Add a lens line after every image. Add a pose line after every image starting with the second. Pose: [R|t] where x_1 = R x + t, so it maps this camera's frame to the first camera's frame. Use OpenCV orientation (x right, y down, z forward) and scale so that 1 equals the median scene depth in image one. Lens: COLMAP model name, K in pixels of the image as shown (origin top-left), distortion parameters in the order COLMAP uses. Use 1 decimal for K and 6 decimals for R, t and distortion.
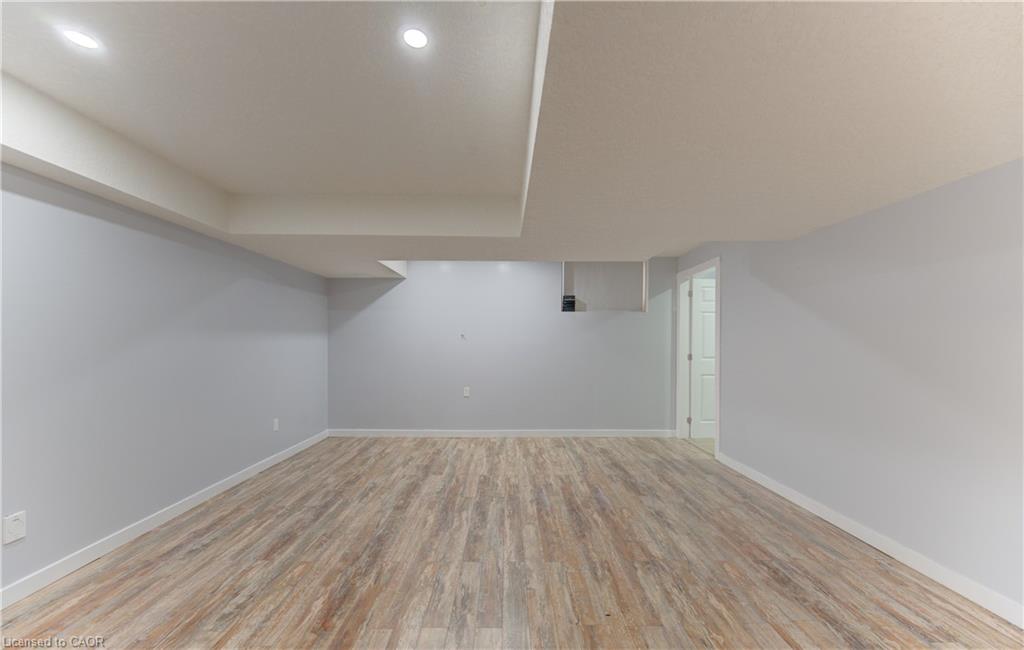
lens RADIAL K [[381.1, 0, 510.7], [0, 381.1, 335.0], [0, 0, 1]] dist [-0.003686, -0.000088]
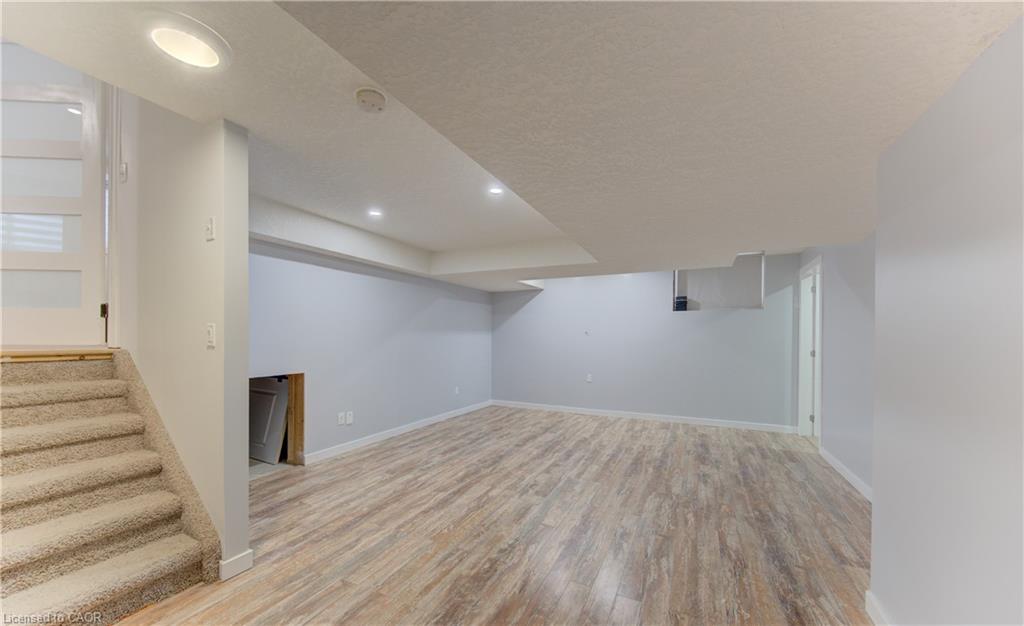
lens RADIAL K [[381.0, 0, 515.2], [0, 381.0, 325.7], [0, 0, 1]] dist [0.000304, -0.000021]
pose [[0.899639, -0.011553, -0.436481, 0.320834], [0.004913, 0.999854, -0.016337, -0.003965], [0.436606, 0.012553, 0.899565, -0.341074]]
